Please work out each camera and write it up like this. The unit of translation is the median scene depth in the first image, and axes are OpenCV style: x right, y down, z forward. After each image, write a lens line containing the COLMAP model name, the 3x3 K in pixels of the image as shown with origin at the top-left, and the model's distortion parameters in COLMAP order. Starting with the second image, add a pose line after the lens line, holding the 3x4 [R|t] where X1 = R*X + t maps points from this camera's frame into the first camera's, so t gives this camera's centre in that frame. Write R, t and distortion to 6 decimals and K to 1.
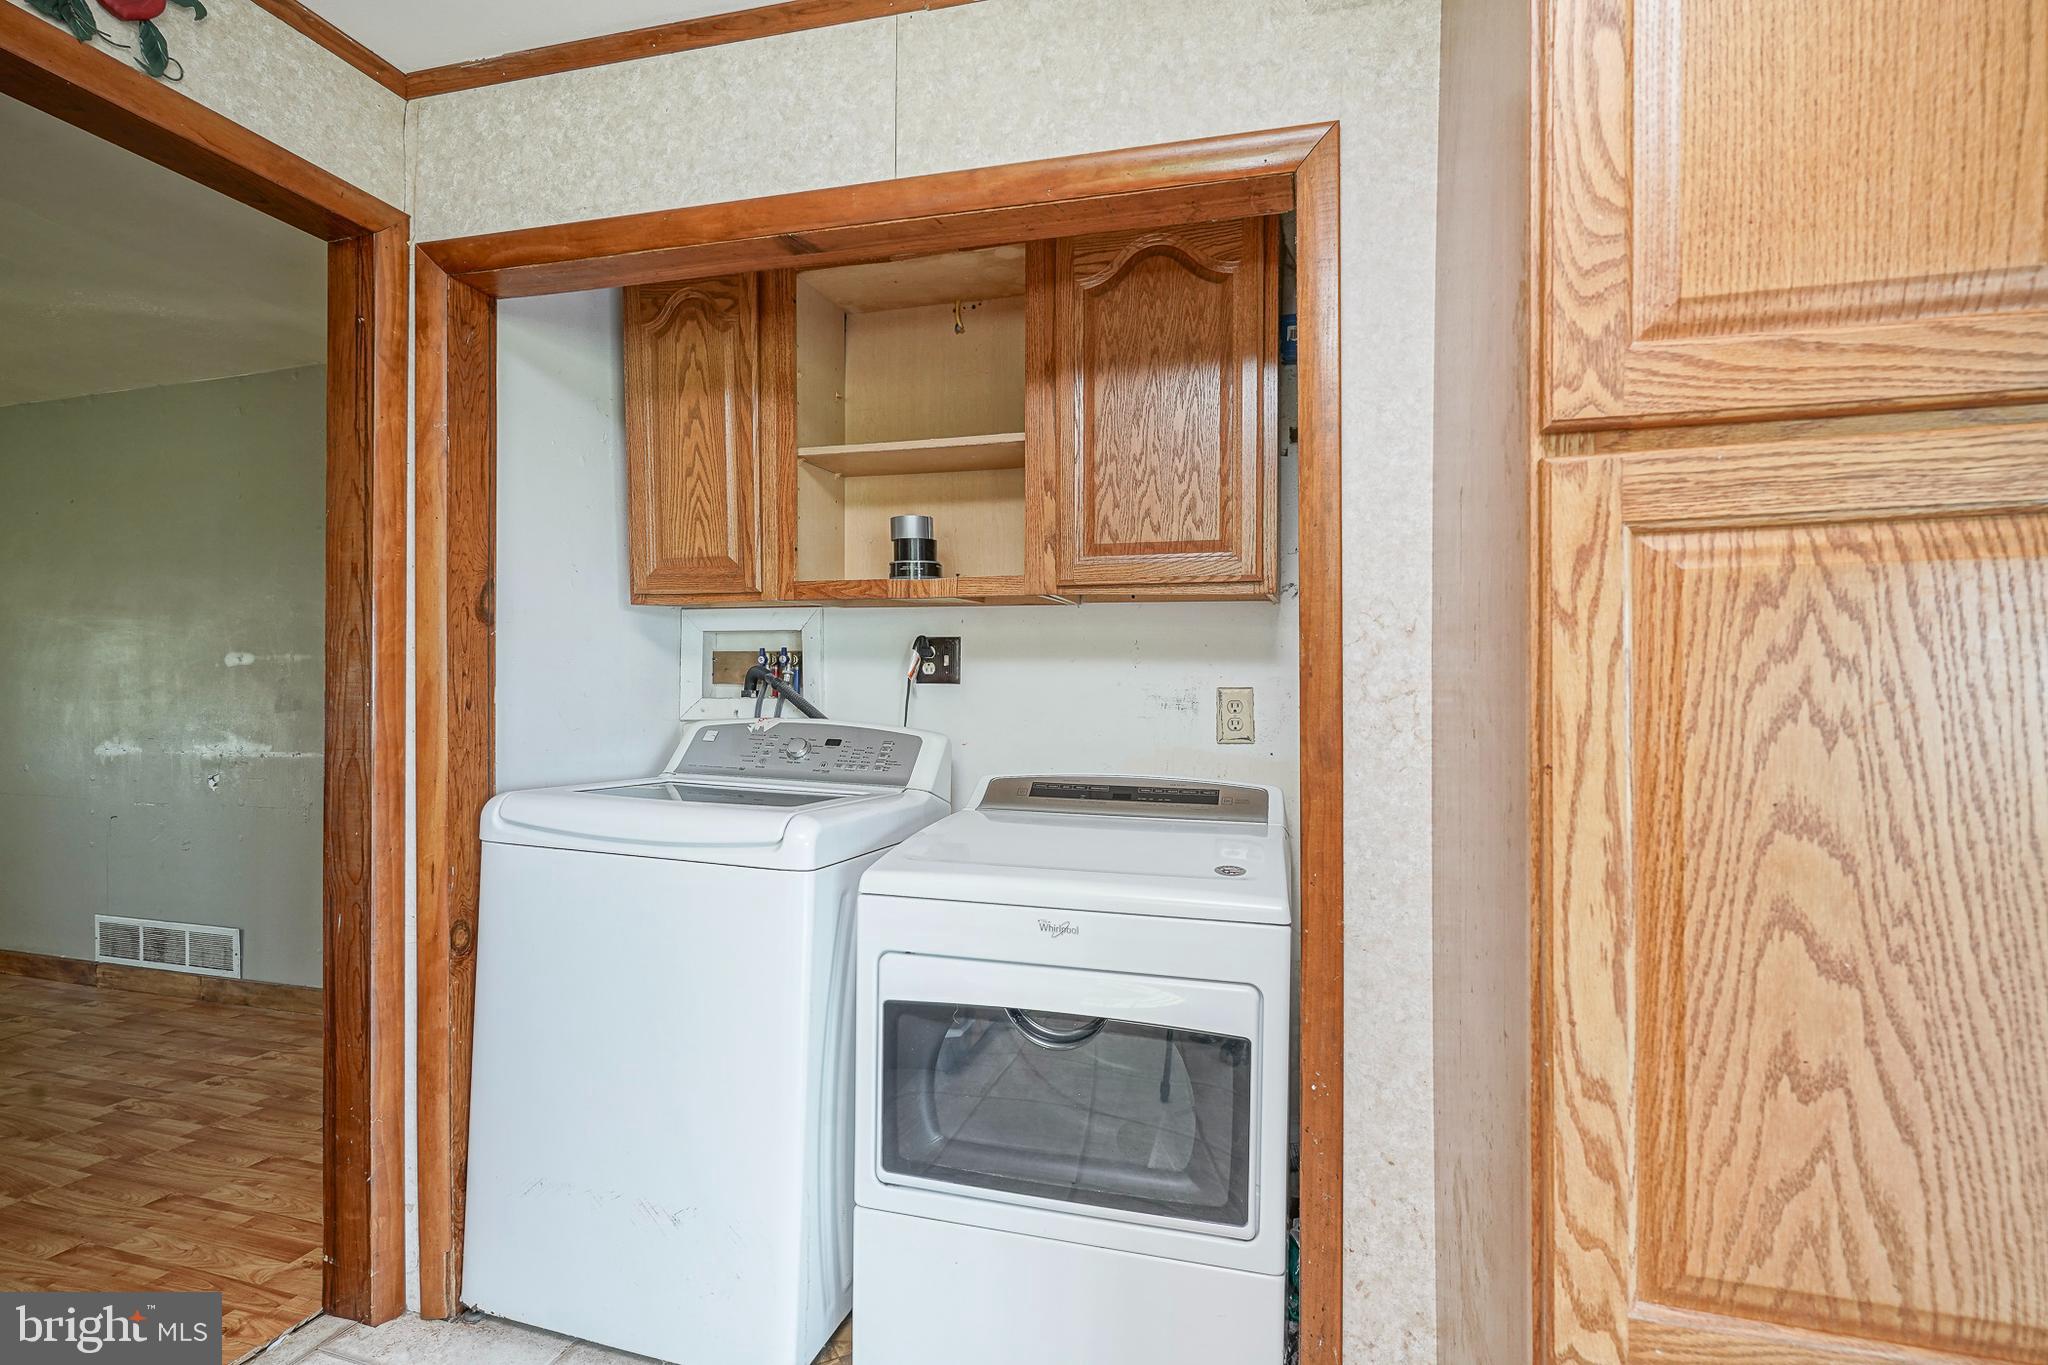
lens RADIAL K [[992.4, 0, 999.4], [0, 992.4, 690.1], [0, 0, 1]] dist [-0.005296, 0.002332]
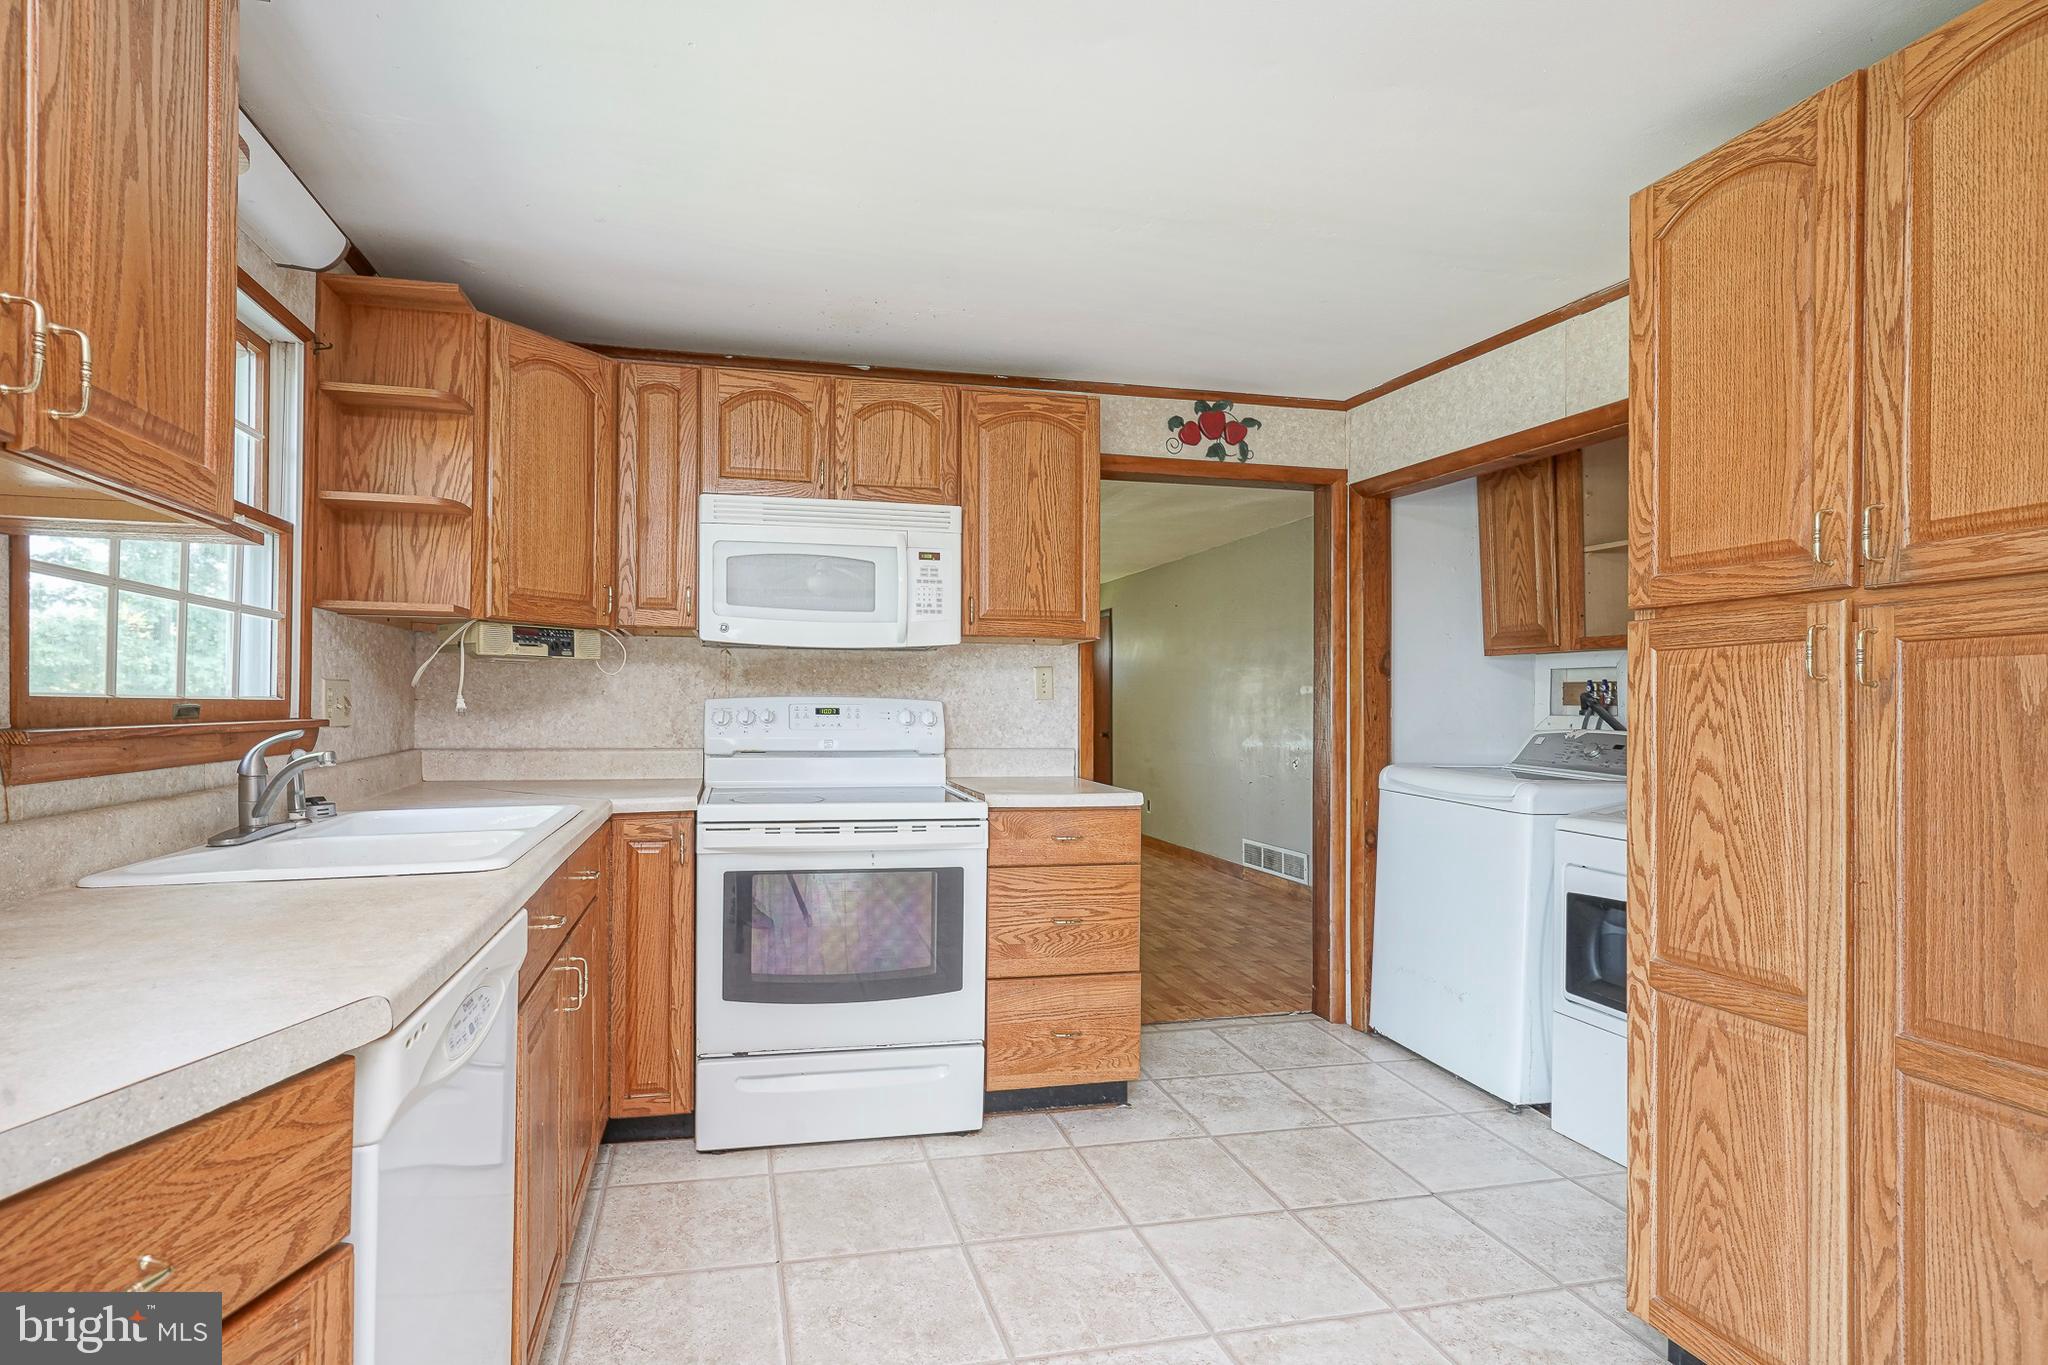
lens RADIAL K [[992.4, 0, 964.4], [0, 992.4, 710.7], [0, 0, 1]] dist [-0.005296, 0.002332]
pose [[0.513157, 0.000572, -0.858294, 0.708771], [0.003590, 0.999990, 0.002813, -0.008079], [0.858287, -0.004525, 0.513150, -0.669380]]
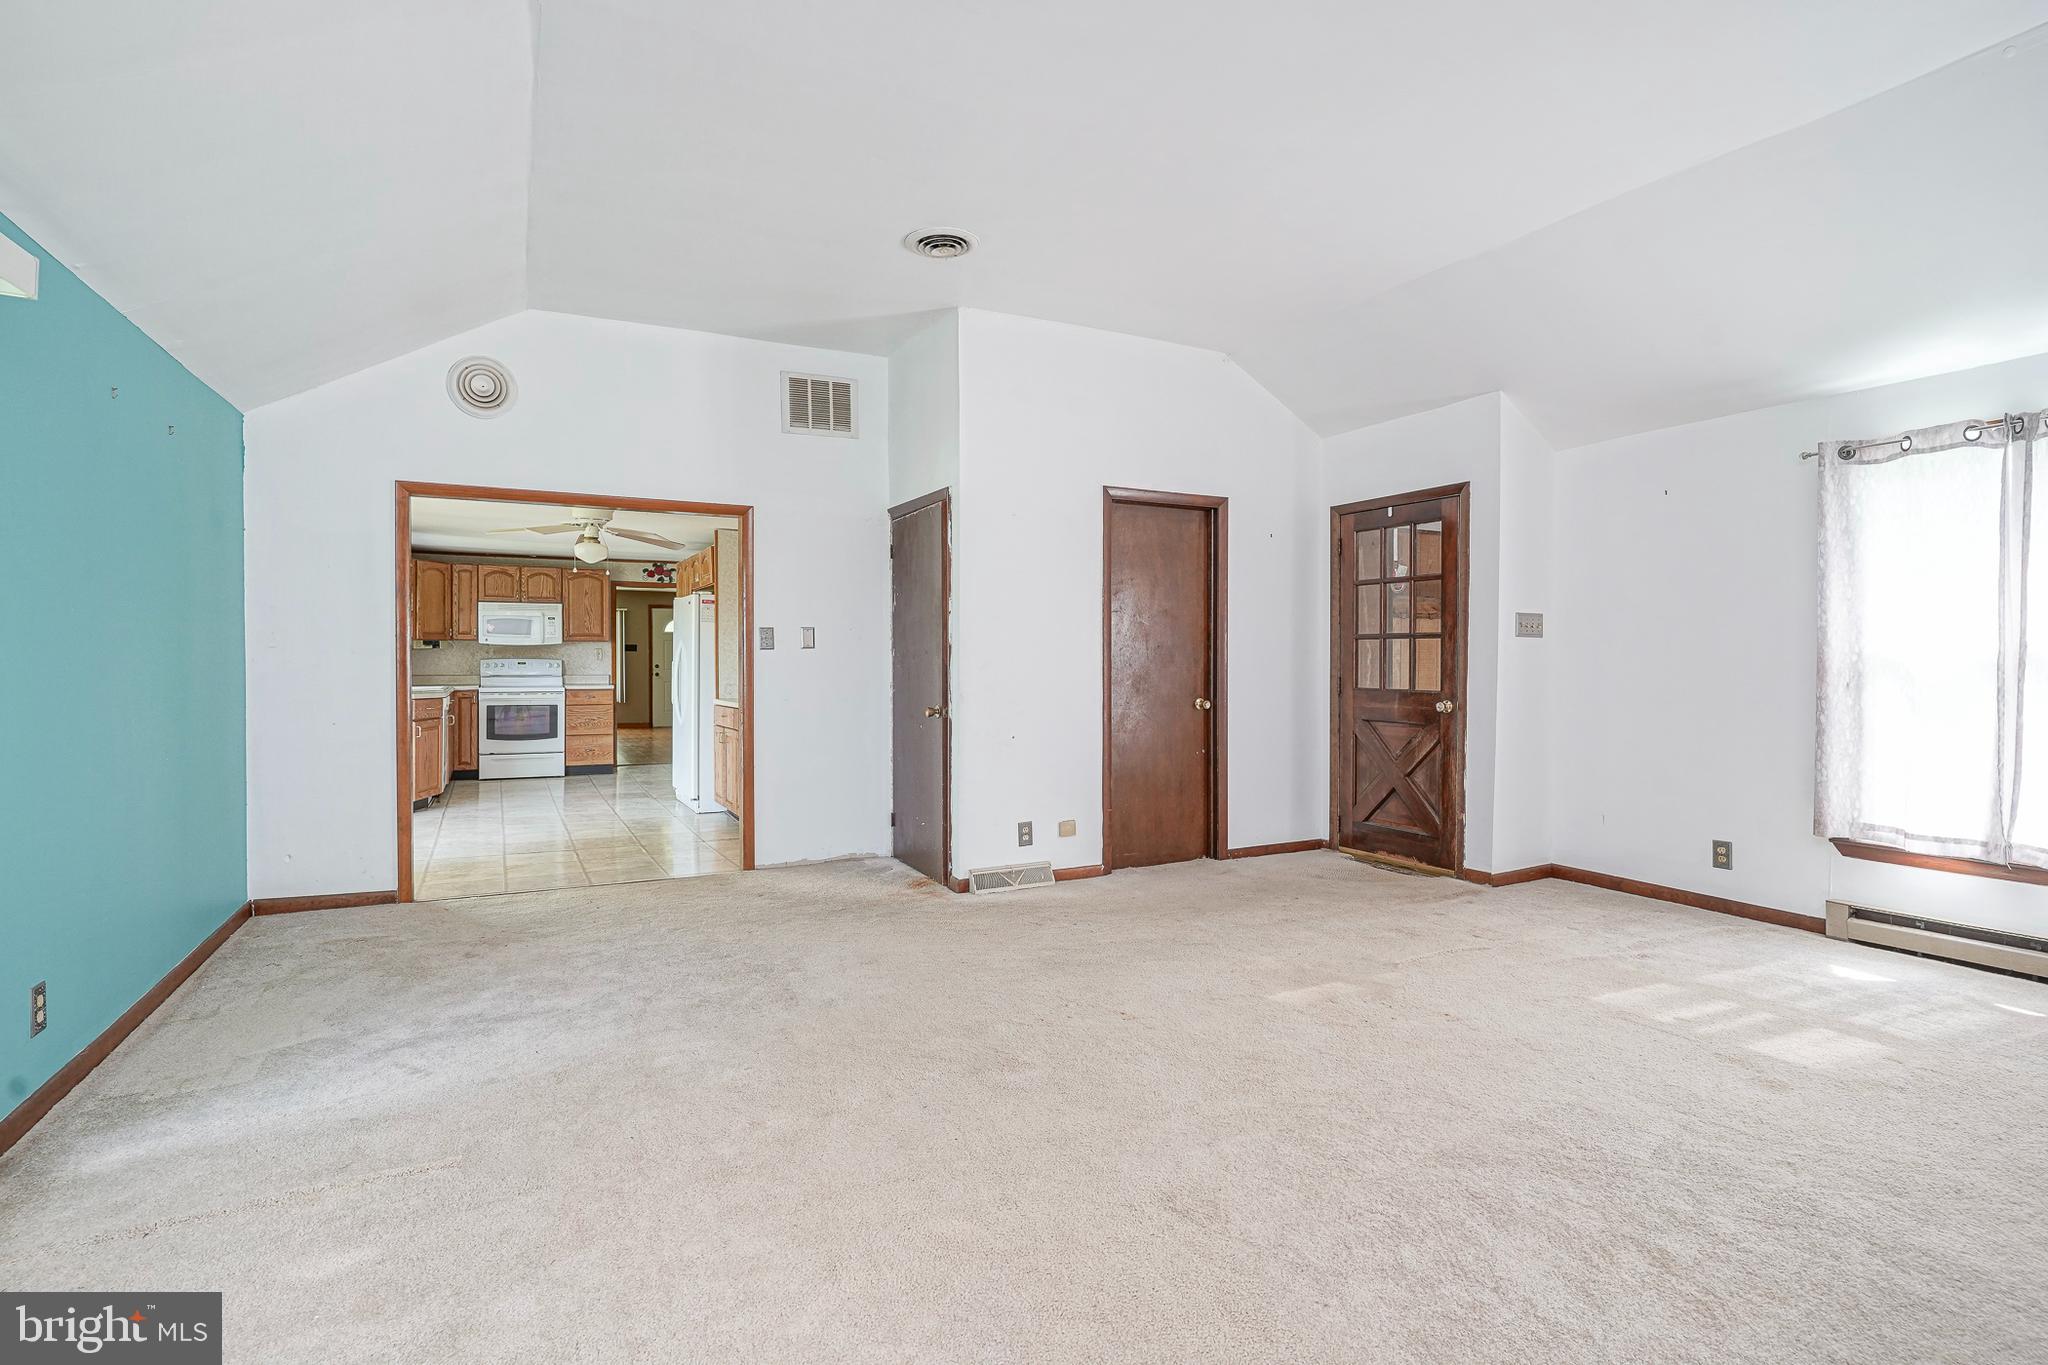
lens RADIAL K [[992.4, 0, 1023.9], [0, 992.4, 668.7], [0, 0, 1]] dist [-0.005296, 0.002332]
pose [[0.711984, -0.000890, -0.702195, 4.948488], [0.008208, 0.999941, 0.007055, 0.010411], [0.702148, -0.010787, 0.711949, -1.951139]]
